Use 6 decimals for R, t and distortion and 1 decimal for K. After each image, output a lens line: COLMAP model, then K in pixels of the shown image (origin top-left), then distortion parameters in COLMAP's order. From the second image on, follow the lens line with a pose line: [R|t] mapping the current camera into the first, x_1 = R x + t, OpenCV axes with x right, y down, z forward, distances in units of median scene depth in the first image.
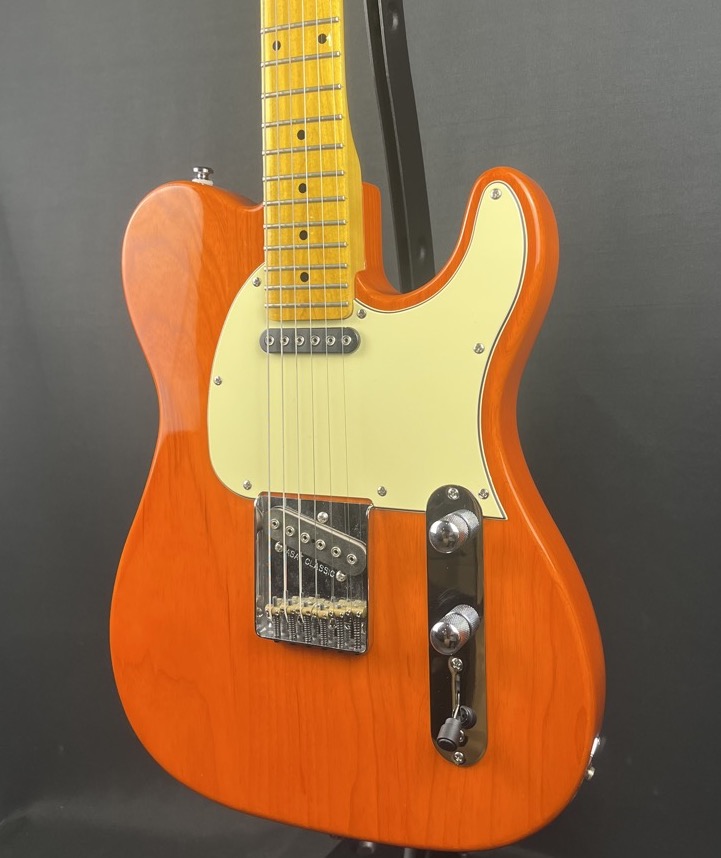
lens RADIAL K [[955.9, 0, 360.5], [0, 955.9, 429.0], [0, 0, 1]] dist [-0.004677, -0.009937]
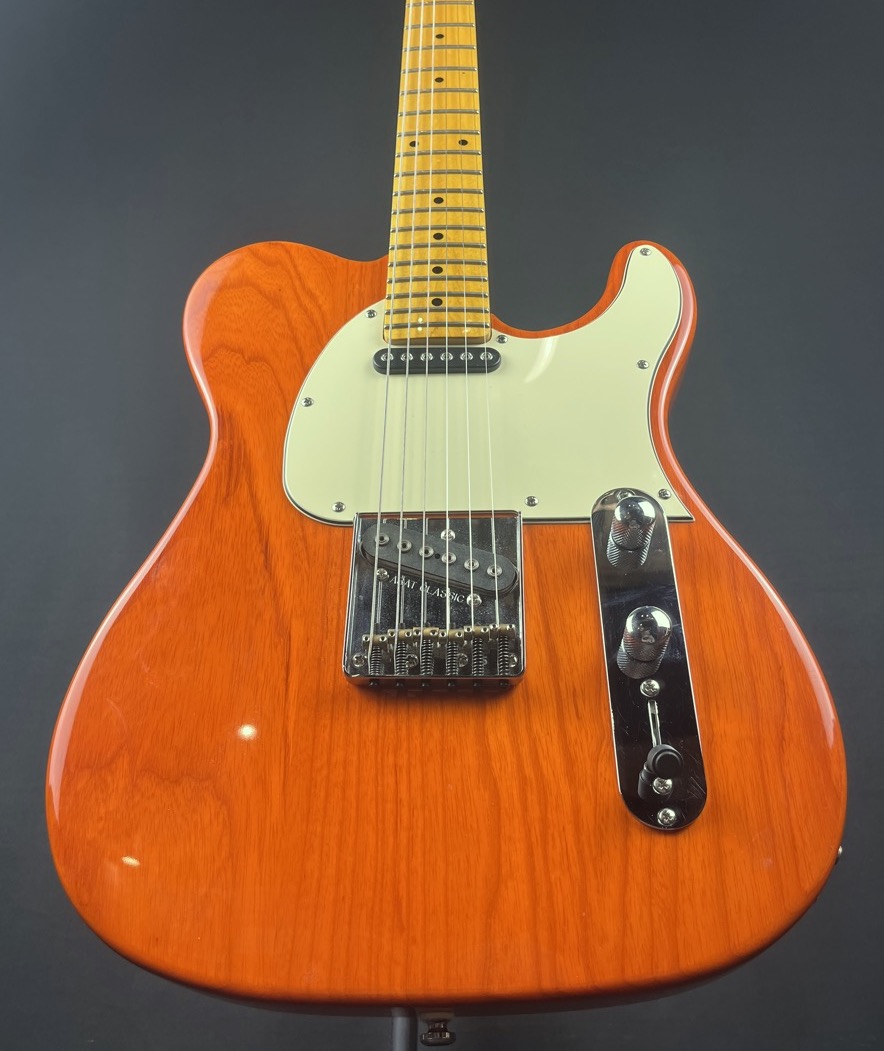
lens RADIAL K [[1170.9, 0, 442.0], [0, 1170.9, 525.5], [0, 0, 1]] dist [-0.004677, -0.009937]
pose [[0.929606, 0.226190, 0.290982, -0.319093], [0.019566, 0.758122, -0.651820, 0.699049], [-0.368035, 0.611629, 0.700329, 0.343671]]
